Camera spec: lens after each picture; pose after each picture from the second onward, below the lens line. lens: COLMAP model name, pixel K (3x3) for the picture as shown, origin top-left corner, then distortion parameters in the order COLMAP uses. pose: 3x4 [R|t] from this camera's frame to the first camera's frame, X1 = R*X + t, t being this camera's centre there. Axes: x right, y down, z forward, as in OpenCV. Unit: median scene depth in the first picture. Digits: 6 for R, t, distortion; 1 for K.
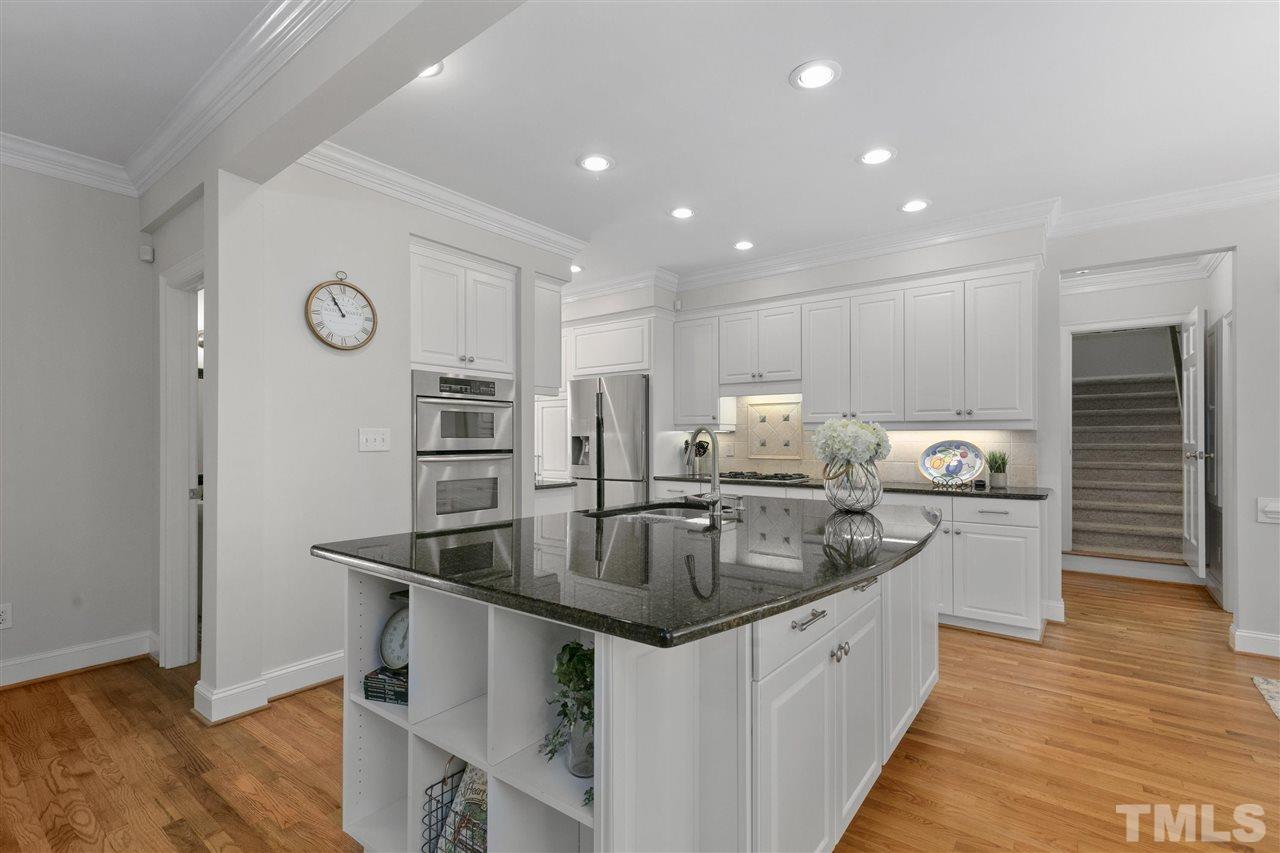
lens RADIAL K [[578.4, 0, 648.6], [0, 578.4, 428.8], [0, 0, 1]] dist [0.000987, 0.000156]
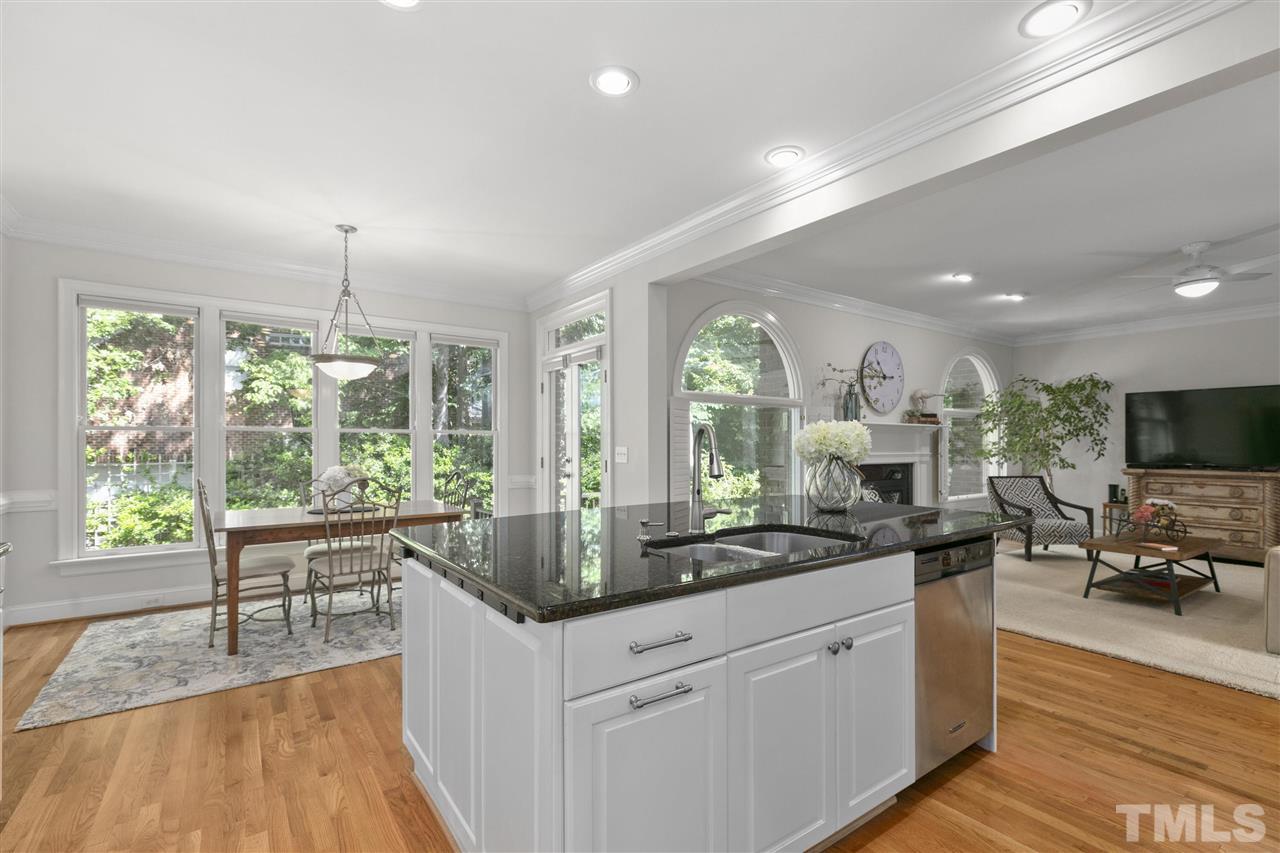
lens RADIAL K [[580.6, 0, 642.0], [0, 580.6, 441.1], [0, 0, 1]] dist [0.002643, 0.000689]
pose [[-0.953981, -0.003191, 0.299849, -0.037218], [-0.009331, 0.999775, -0.019047, 0.022447], [-0.299721, -0.020969, -0.953797, 1.215596]]
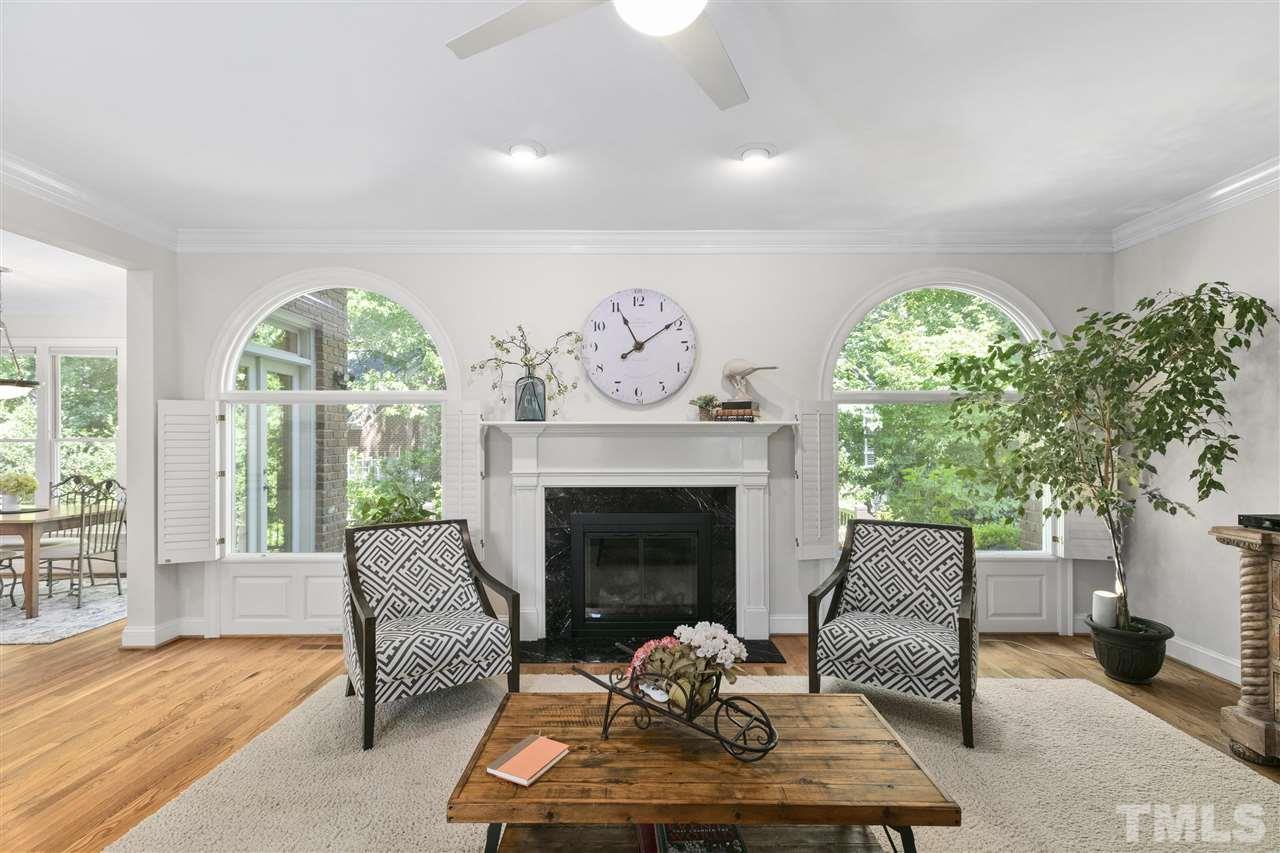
lens RADIAL K [[580.6, 0, 642.0], [0, 580.6, 441.1], [0, 0, 1]] dist [0.002643, 0.000689]
pose [[-0.610703, -0.003055, 0.791854, -1.023681], [-0.012991, 0.999897, -0.006162, -0.026323], [-0.791753, -0.014050, -0.610679, 0.029323]]
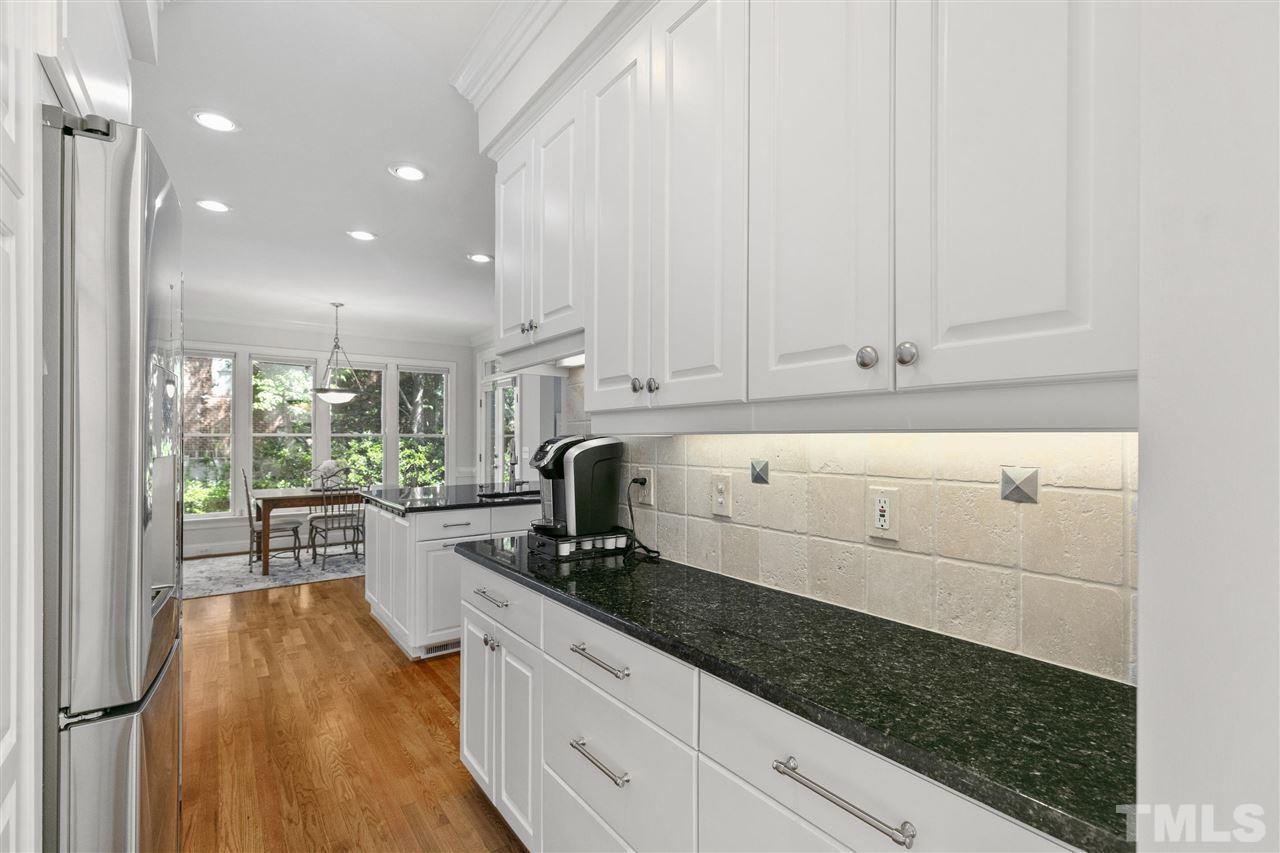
lens RADIAL K [[587.2, 0, 657.7], [0, 587.2, 426.6], [0, 0, 1]] dist [0.001808, 0.000163]
pose [[-0.963563, 0.002111, 0.267474, -0.507016], [-0.006915, 0.999438, -0.032800, 0.006066], [-0.267393, -0.033454, -0.963007, 1.705752]]
